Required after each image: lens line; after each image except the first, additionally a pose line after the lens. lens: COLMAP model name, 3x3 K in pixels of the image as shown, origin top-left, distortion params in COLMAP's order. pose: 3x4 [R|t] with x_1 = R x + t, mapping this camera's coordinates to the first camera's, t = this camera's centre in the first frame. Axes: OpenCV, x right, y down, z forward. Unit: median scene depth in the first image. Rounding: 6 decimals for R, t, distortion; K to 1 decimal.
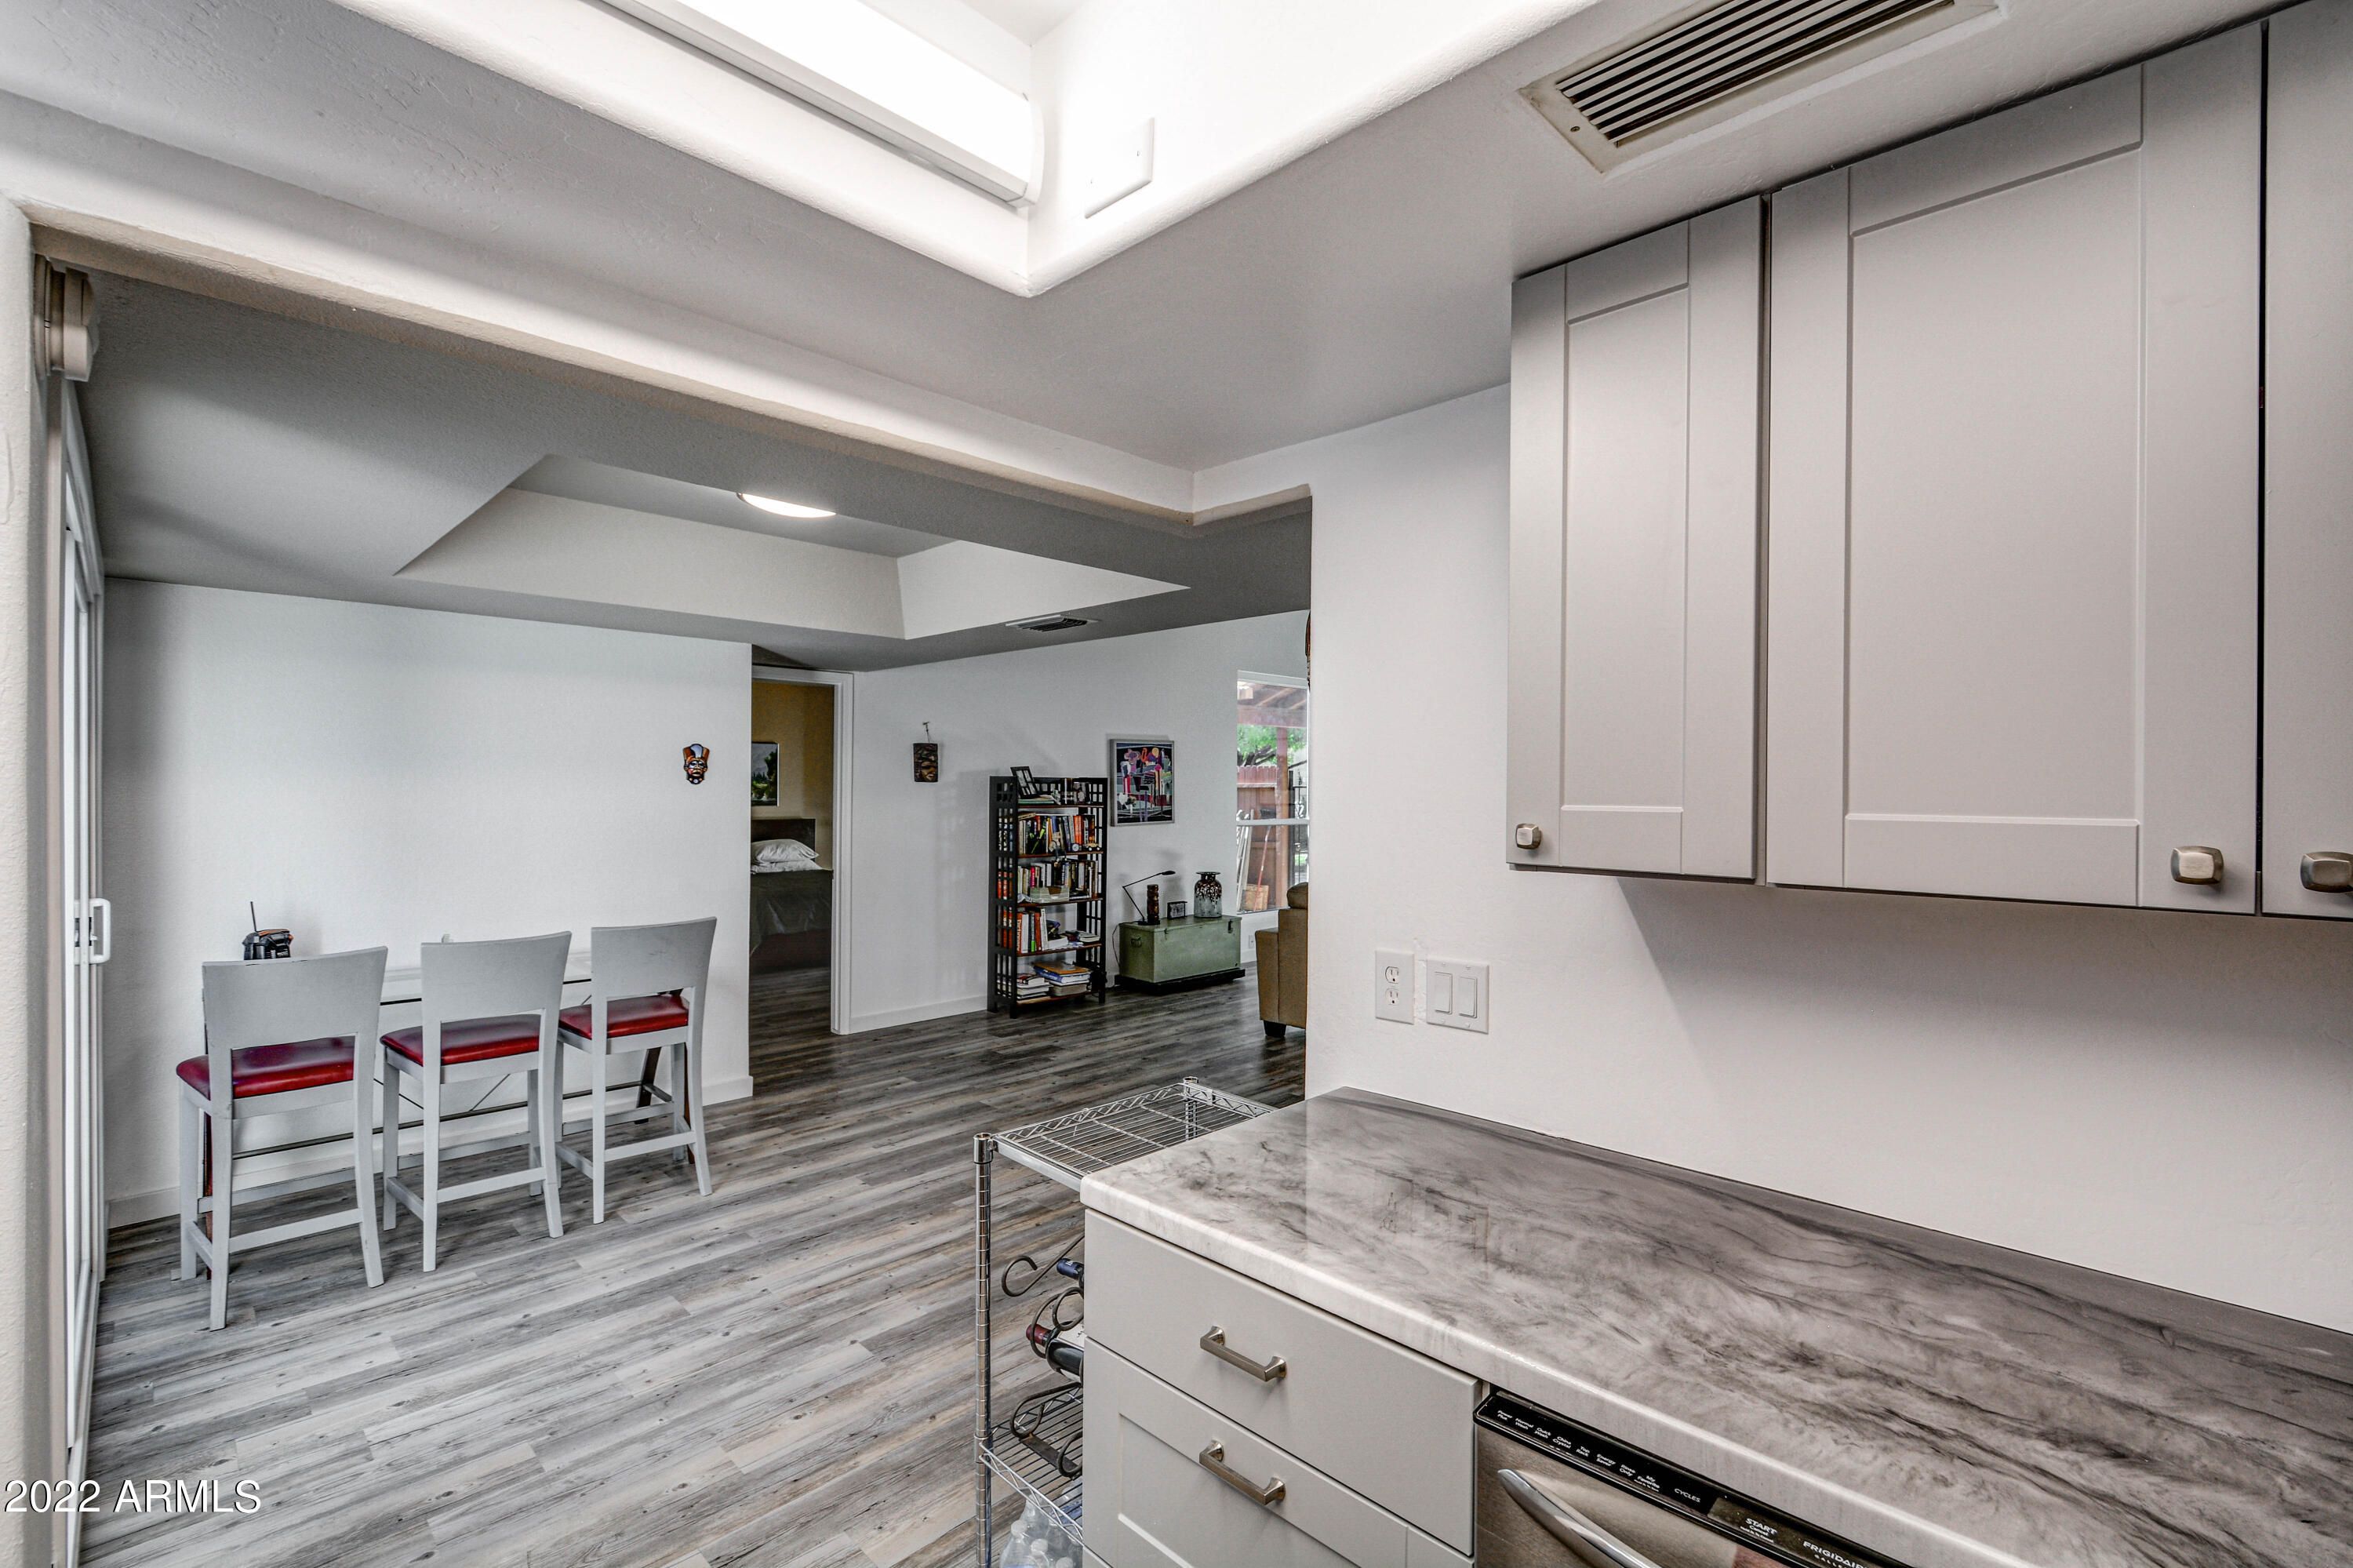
lens RADIAL K [[1022.6, 0, 1178.5], [0, 1022.6, 782.6], [0, 0, 1]] dist [-0.003485, -0.004452]
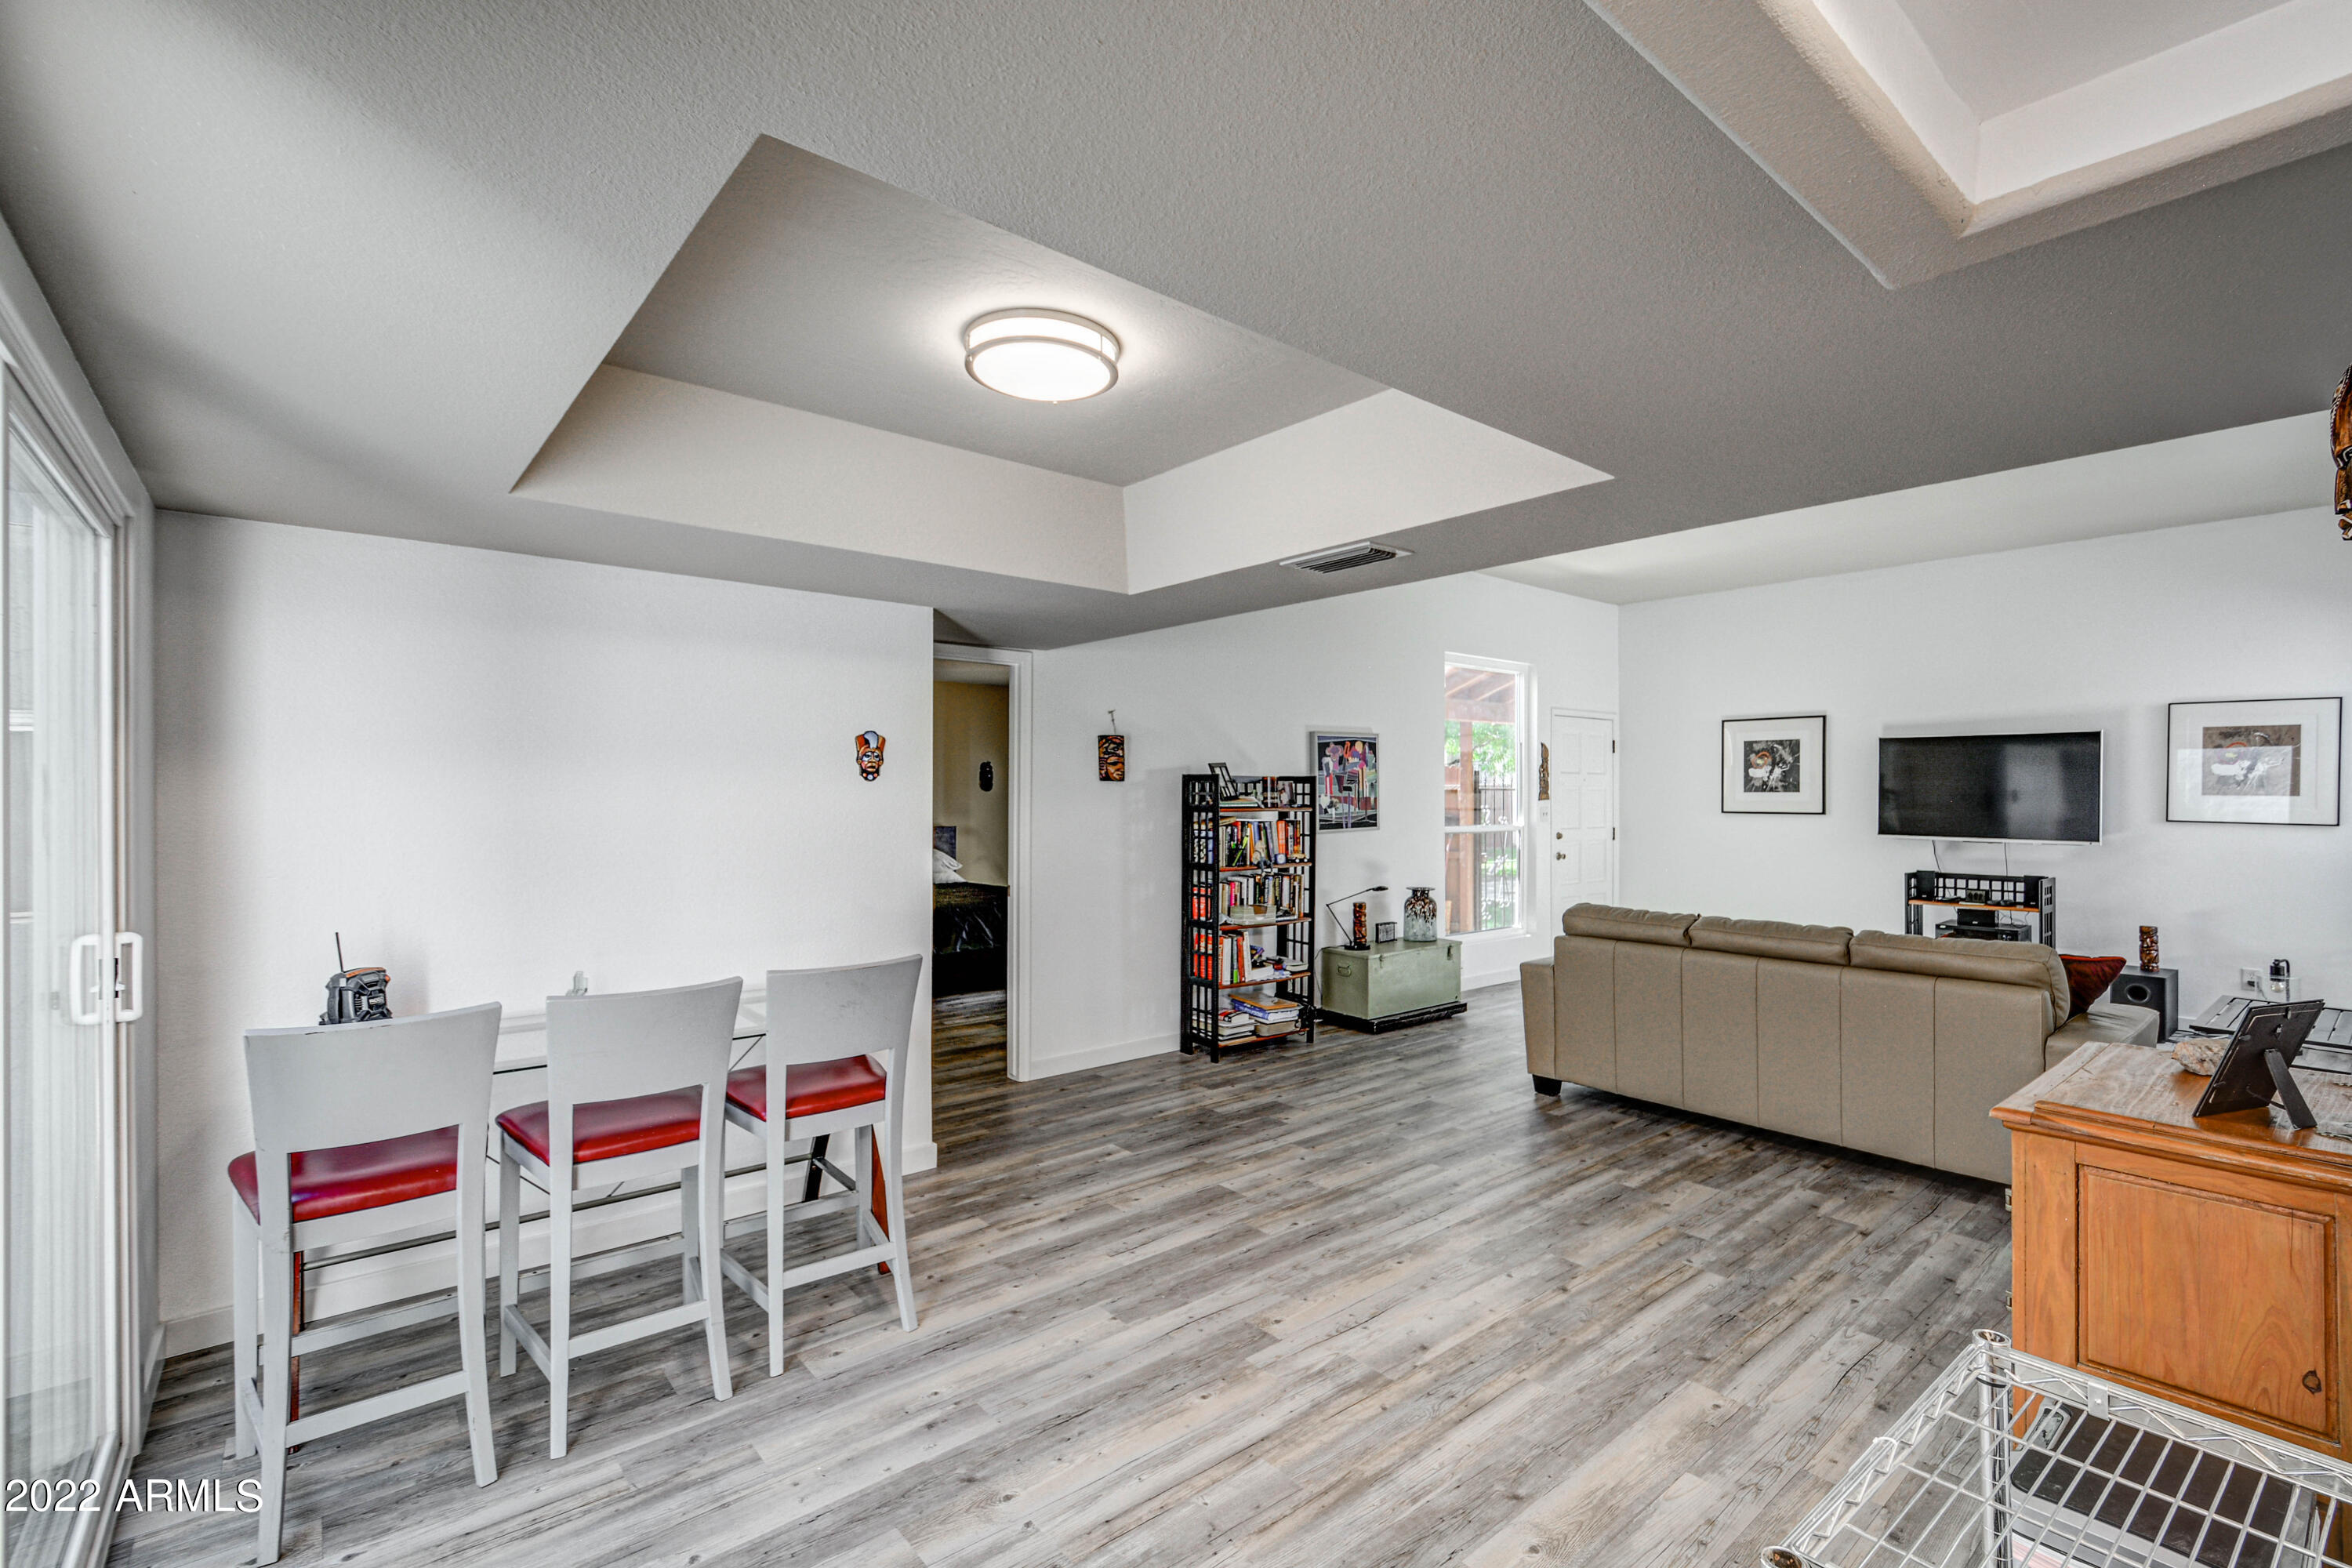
lens RADIAL K [[1022.2, 0, 1169.8], [0, 1022.2, 790.9], [0, 0, 1]] dist [-0.003485, -0.004452]
pose [[0.994948, -0.004110, -0.100305, -0.133706], [0.004140, 0.999991, 0.000083, 0.008821], [0.100304, -0.000497, 0.994957, 0.188845]]
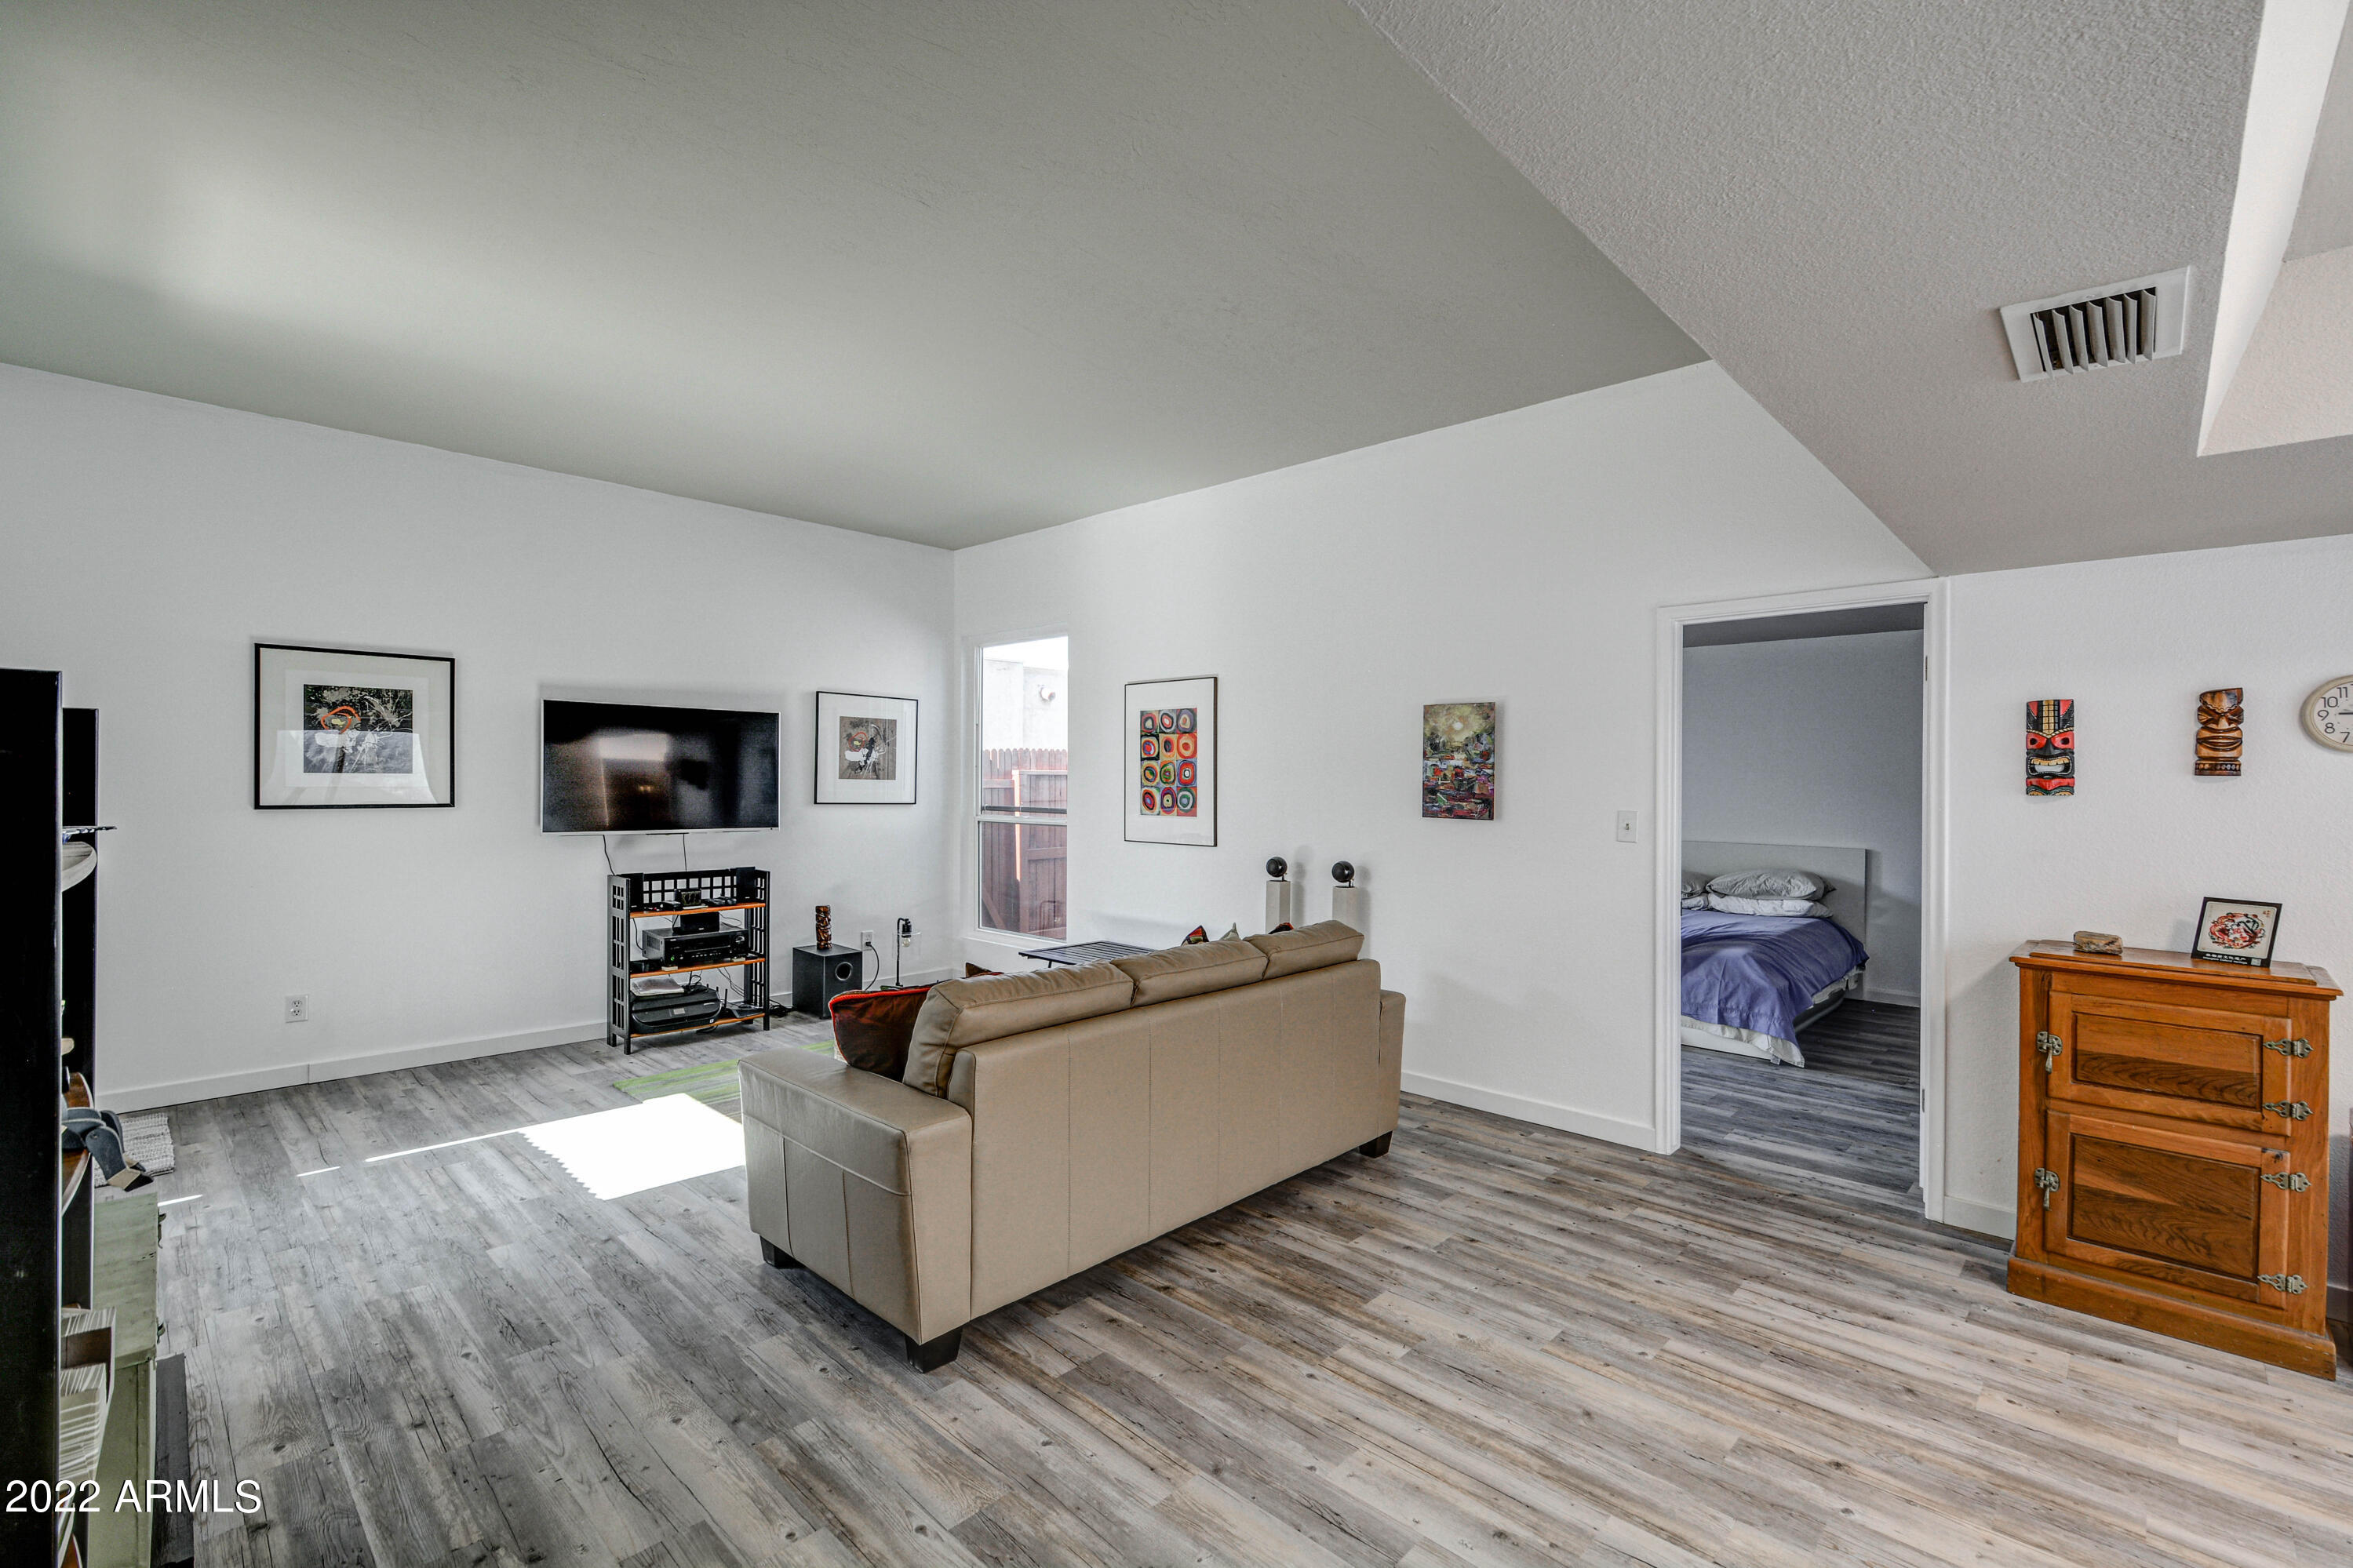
lens RADIAL K [[1022.5, 0, 1261.5], [0, 1022.5, 792.5], [0, 0, 1]] dist [-0.003485, -0.004452]
pose [[-0.044234, -0.017154, 0.998874, -0.366259], [-0.011800, 0.999792, 0.016647, 0.008184], [-0.998952, -0.011050, -0.044427, 1.003239]]
